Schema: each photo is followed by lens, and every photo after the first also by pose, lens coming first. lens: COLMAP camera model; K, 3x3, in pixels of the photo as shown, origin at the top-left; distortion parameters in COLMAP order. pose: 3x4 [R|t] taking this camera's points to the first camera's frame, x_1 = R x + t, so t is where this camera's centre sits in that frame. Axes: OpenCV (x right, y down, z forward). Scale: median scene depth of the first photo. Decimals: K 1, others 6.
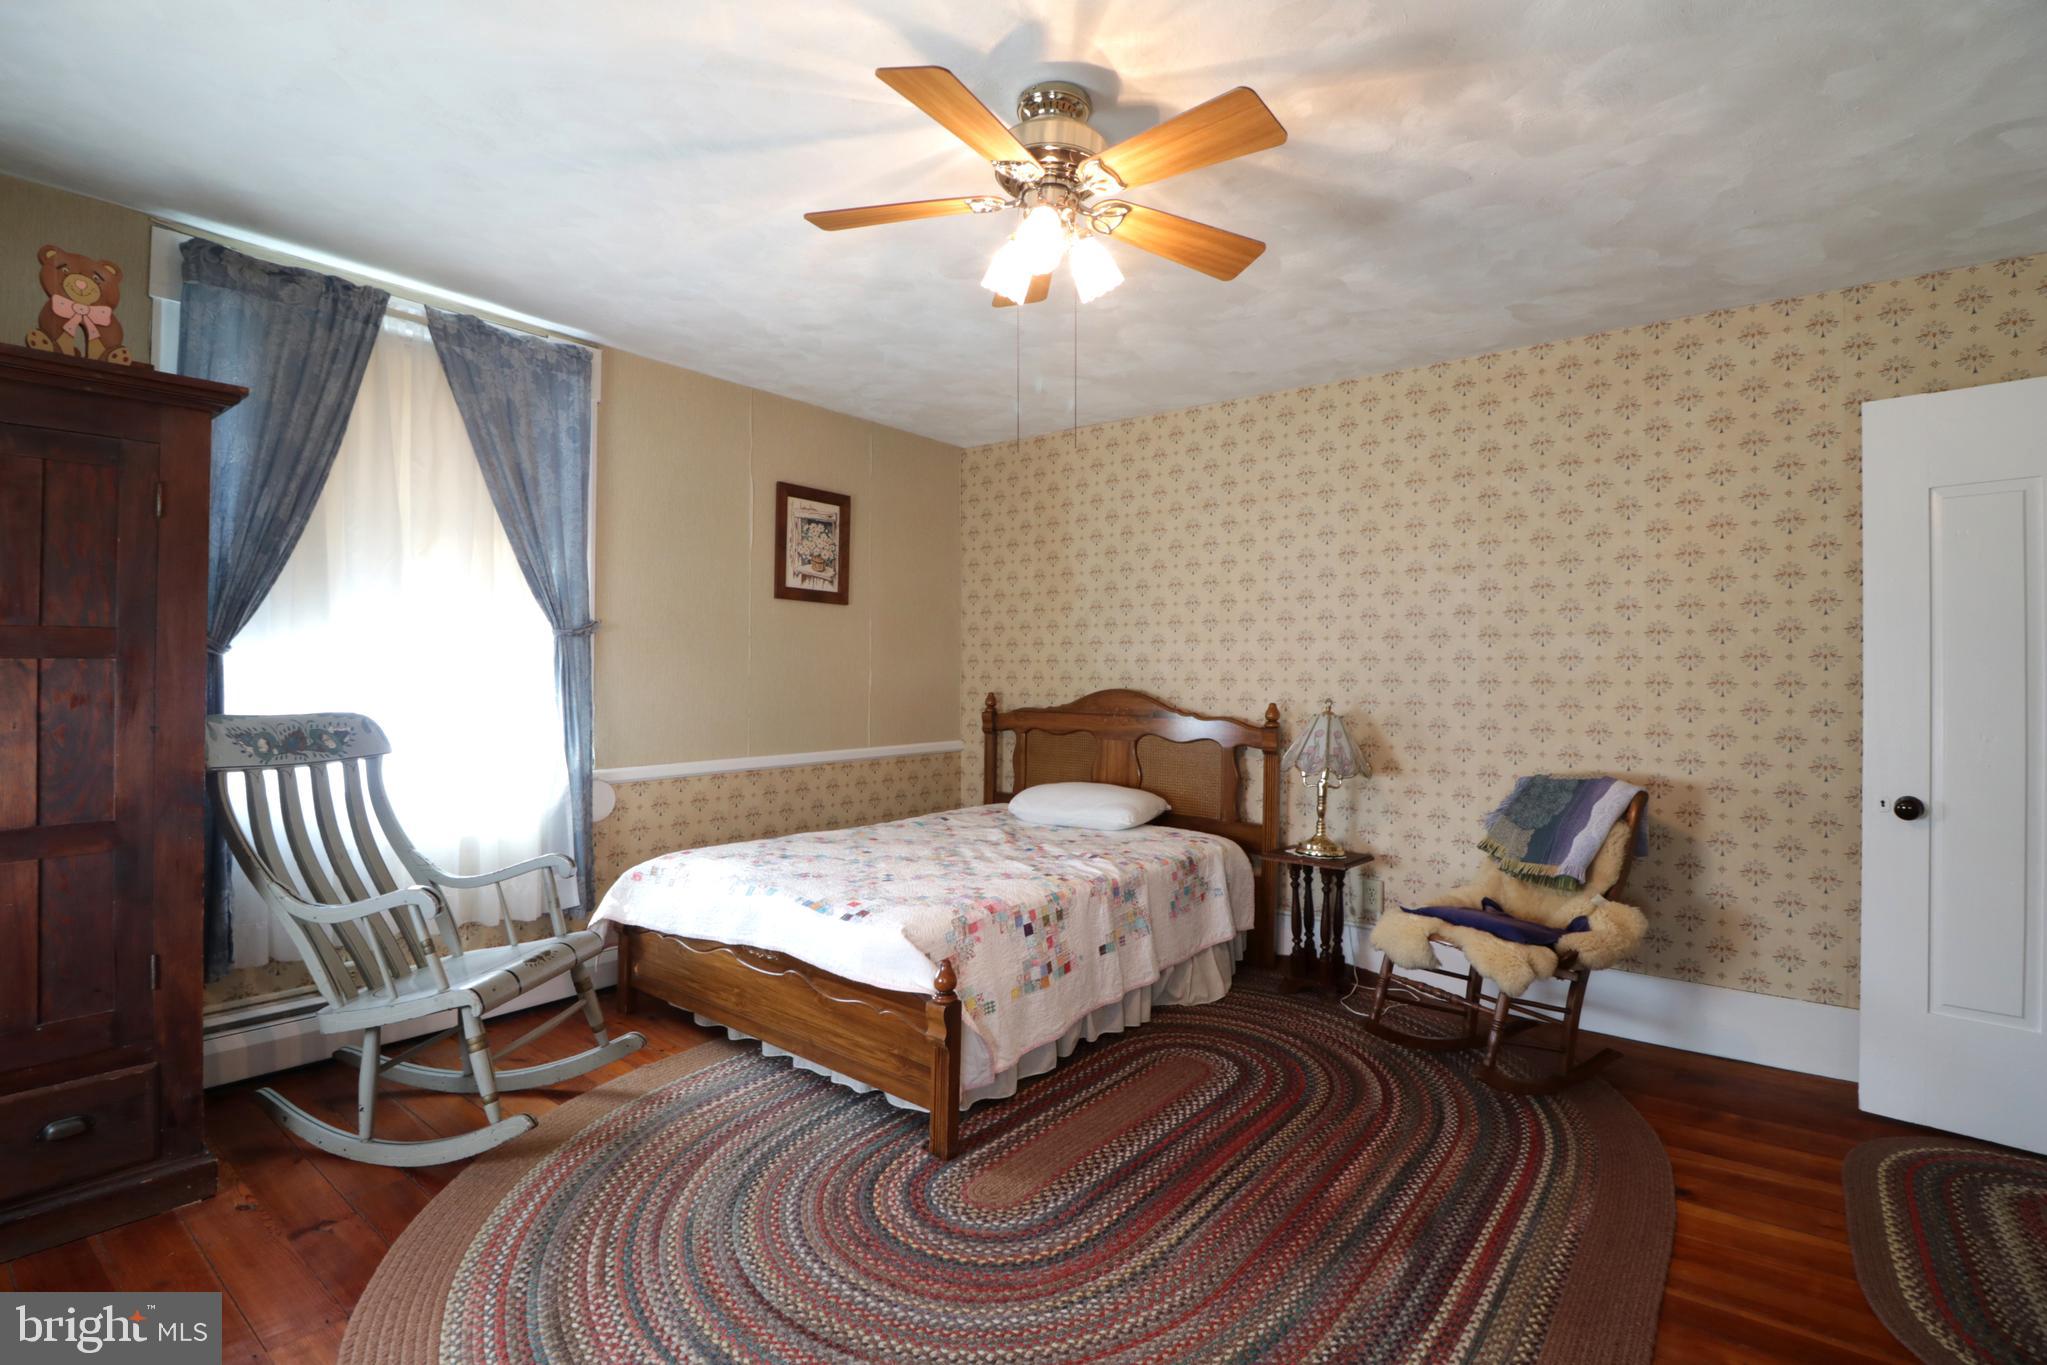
lens RADIAL K [[947.7, 0, 1023.5], [0, 947.7, 682.5], [0, 0, 1]] dist [0.000663, -0.012449]
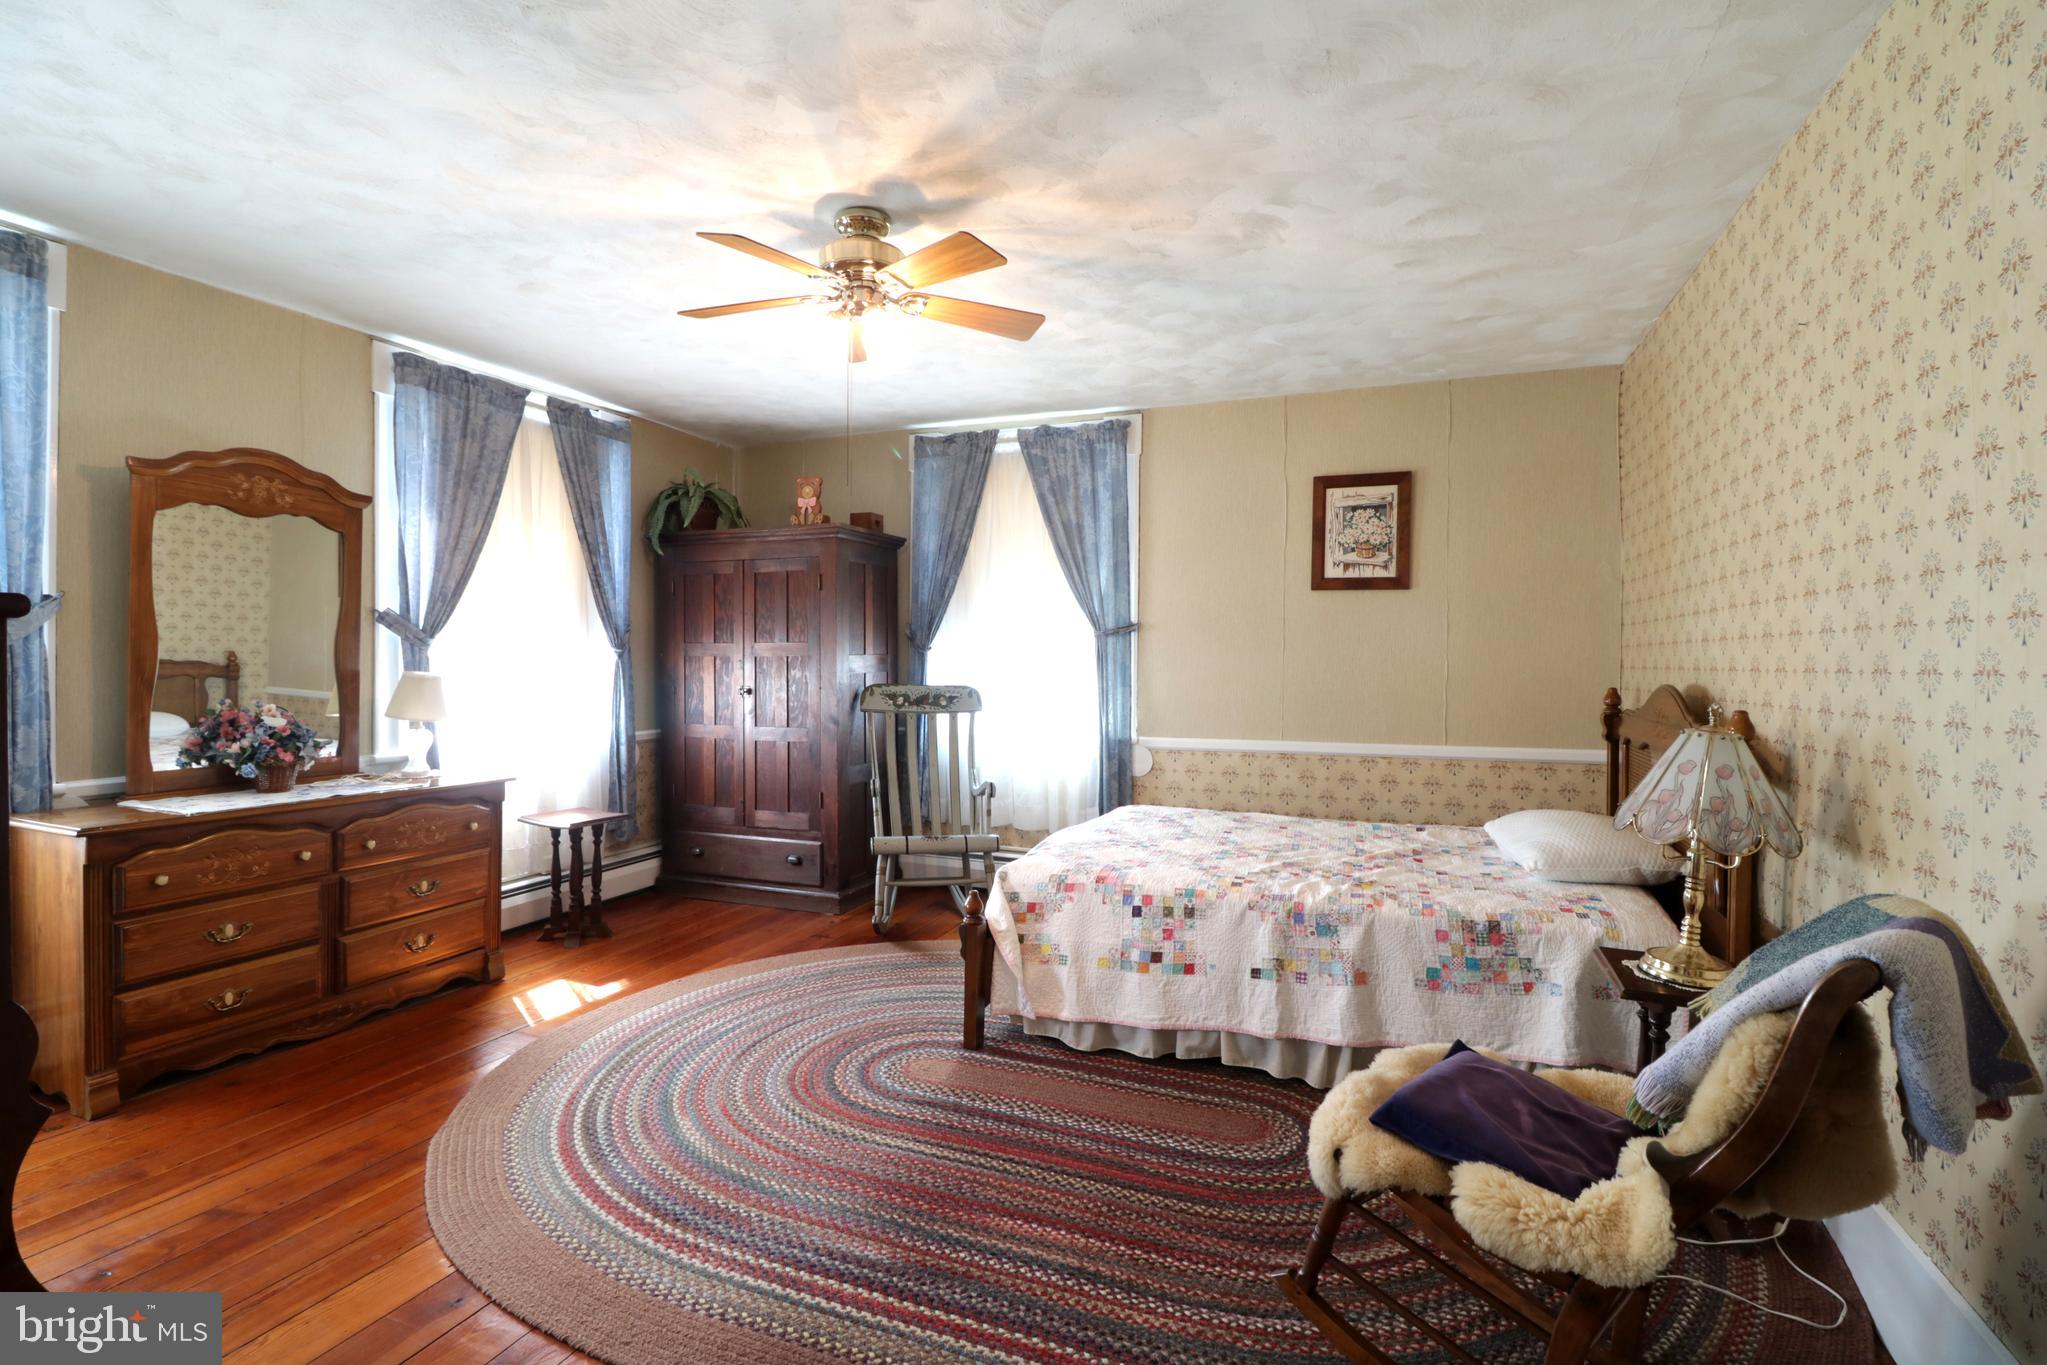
lens RADIAL K [[947.7, 0, 1023.5], [0, 947.7, 682.5], [0, 0, 1]] dist [0.000663, -0.012449]
pose [[0.292226, 0.015427, -0.956225, 0.837748], [-0.010267, 0.999863, 0.012993, 0.002211], [0.956294, 0.006021, 0.292344, 0.519604]]
